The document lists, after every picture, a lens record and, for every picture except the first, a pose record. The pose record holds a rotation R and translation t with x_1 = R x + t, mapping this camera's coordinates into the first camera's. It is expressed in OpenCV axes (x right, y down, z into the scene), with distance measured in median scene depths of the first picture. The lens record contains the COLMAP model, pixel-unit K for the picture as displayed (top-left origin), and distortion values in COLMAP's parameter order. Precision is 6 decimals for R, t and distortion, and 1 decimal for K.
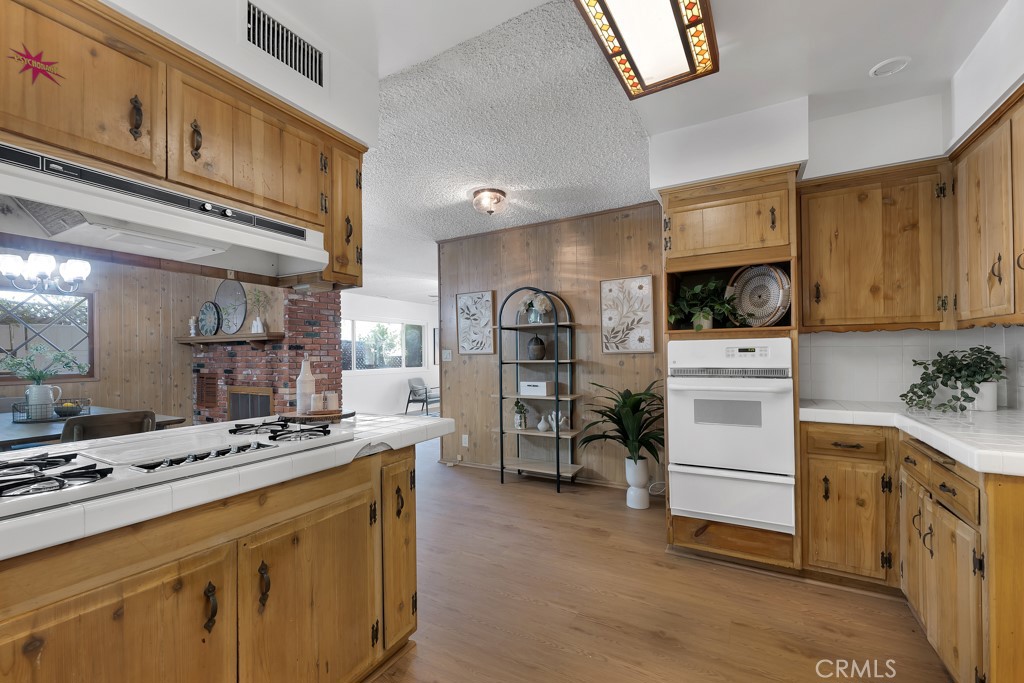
lens RADIAL K [[424.6, 0, 511.0], [0, 424.6, 351.1], [0, 0, 1]] dist [0.001840, -0.000495]
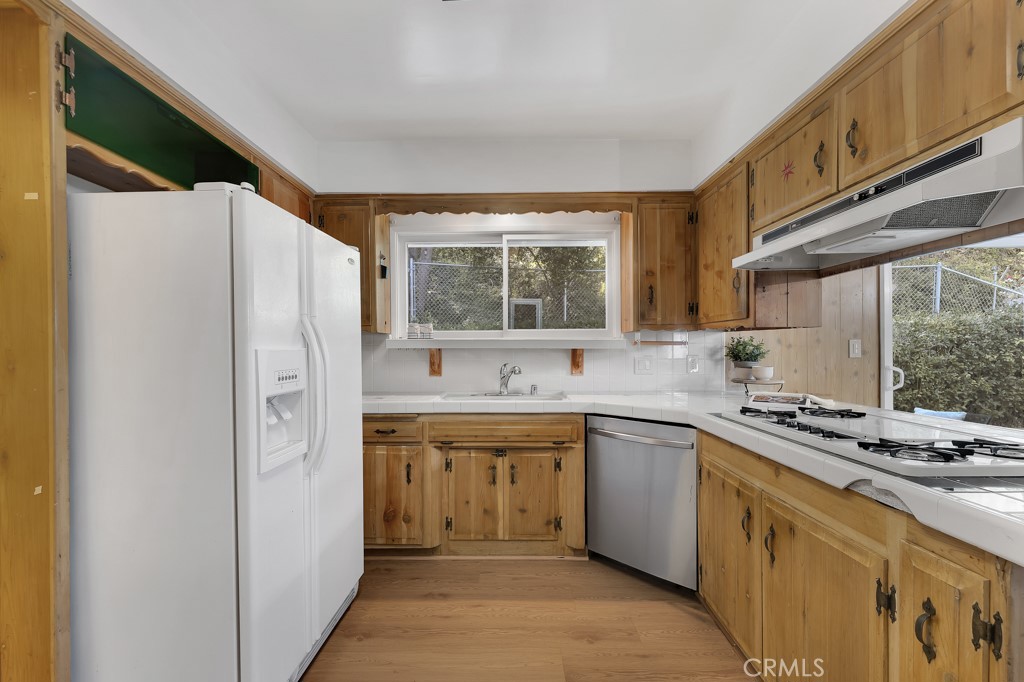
lens RADIAL K [[424.6, 0, 511.0], [0, 424.6, 350.6], [0, 0, 1]] dist [0.001840, -0.000495]
pose [[-0.879074, 0.019614, -0.476282, 0.131461], [0.018550, 0.999804, 0.006936, 0.001802], [0.476325, -0.002738, -0.879265, 0.385882]]
